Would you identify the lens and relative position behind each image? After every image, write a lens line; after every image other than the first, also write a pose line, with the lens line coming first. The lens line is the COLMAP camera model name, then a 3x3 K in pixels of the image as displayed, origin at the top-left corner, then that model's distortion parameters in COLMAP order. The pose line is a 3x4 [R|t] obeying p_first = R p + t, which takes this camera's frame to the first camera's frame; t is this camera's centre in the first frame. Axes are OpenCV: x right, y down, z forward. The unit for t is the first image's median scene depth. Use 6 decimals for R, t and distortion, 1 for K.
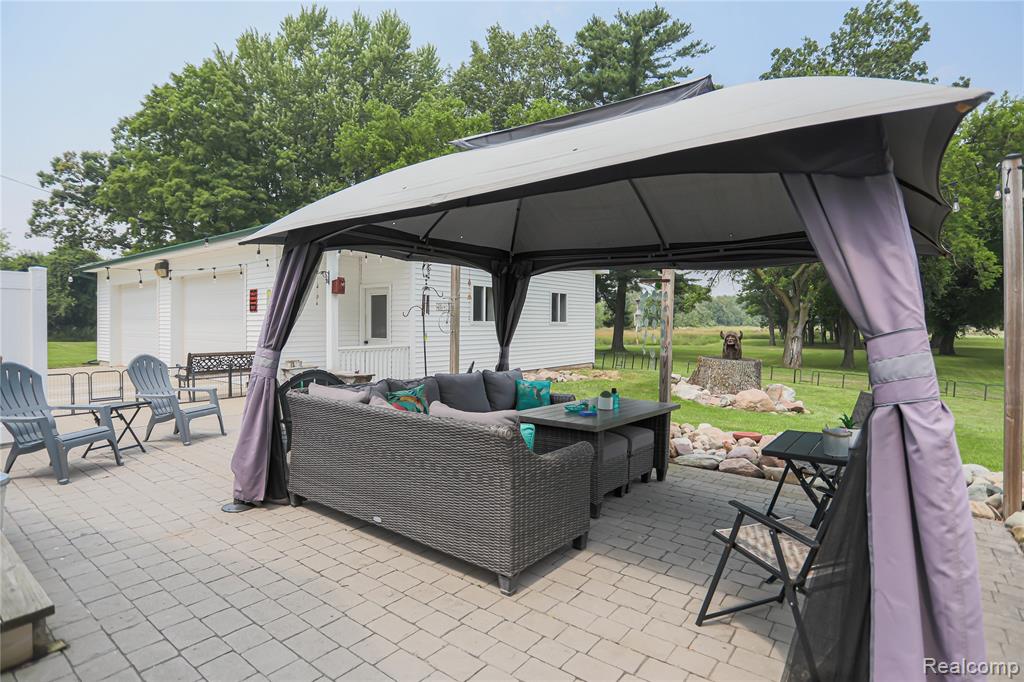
lens RADIAL K [[503.1, 0, 506.8], [0, 503.1, 336.6], [0, 0, 1]] dist [-0.048543, -0.000224]
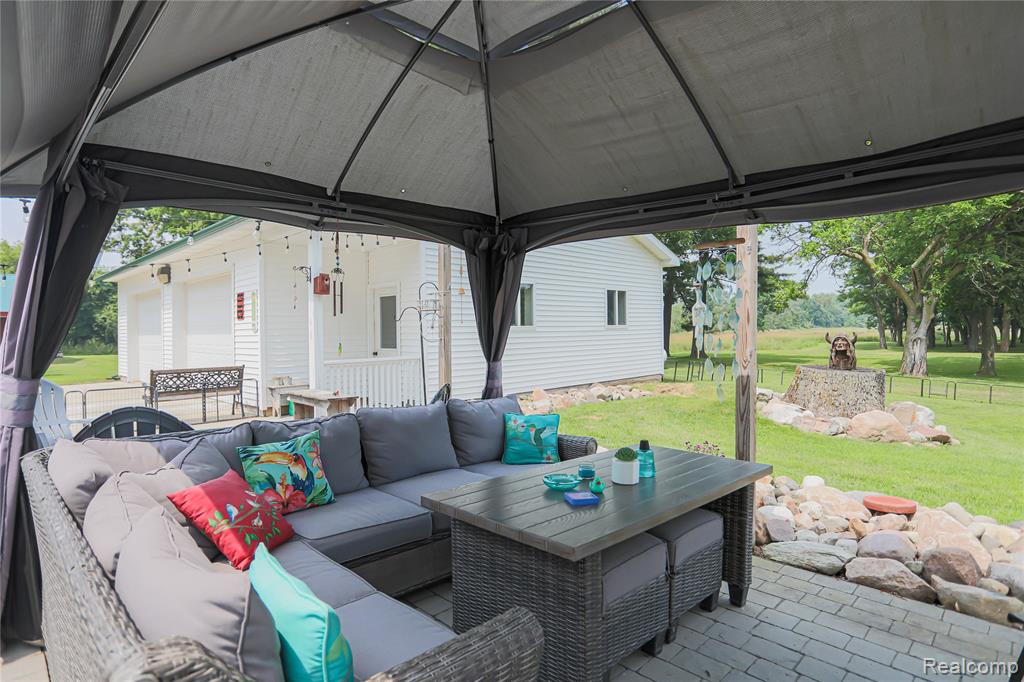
lens RADIAL K [[526.0, 0, 515.4], [0, 526.0, 335.2], [0, 0, 1]] dist [-0.062648, 0.024238]
pose [[0.992094, -0.016909, -0.124351, 0.062005], [0.014928, 0.999747, -0.016852, -0.001331], [0.124605, 0.014862, 0.992095, 0.176901]]
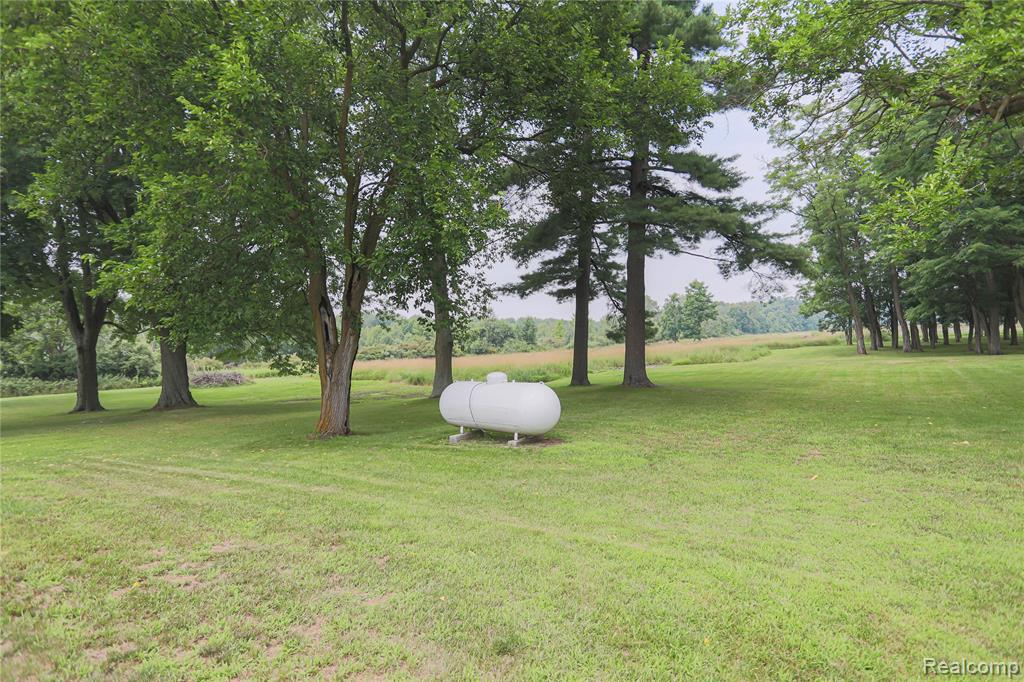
lens RADIAL K [[526.0, 0, 511.0], [0, 526.0, 342.0], [0, 0, 1]] dist [-0.062648, 0.024238]
pose [[0.998269, -0.058339, -0.007483, 0.378800], [0.058050, 0.997724, -0.034320, -0.021687], [0.009468, 0.033826, 0.999383, 1.746950]]
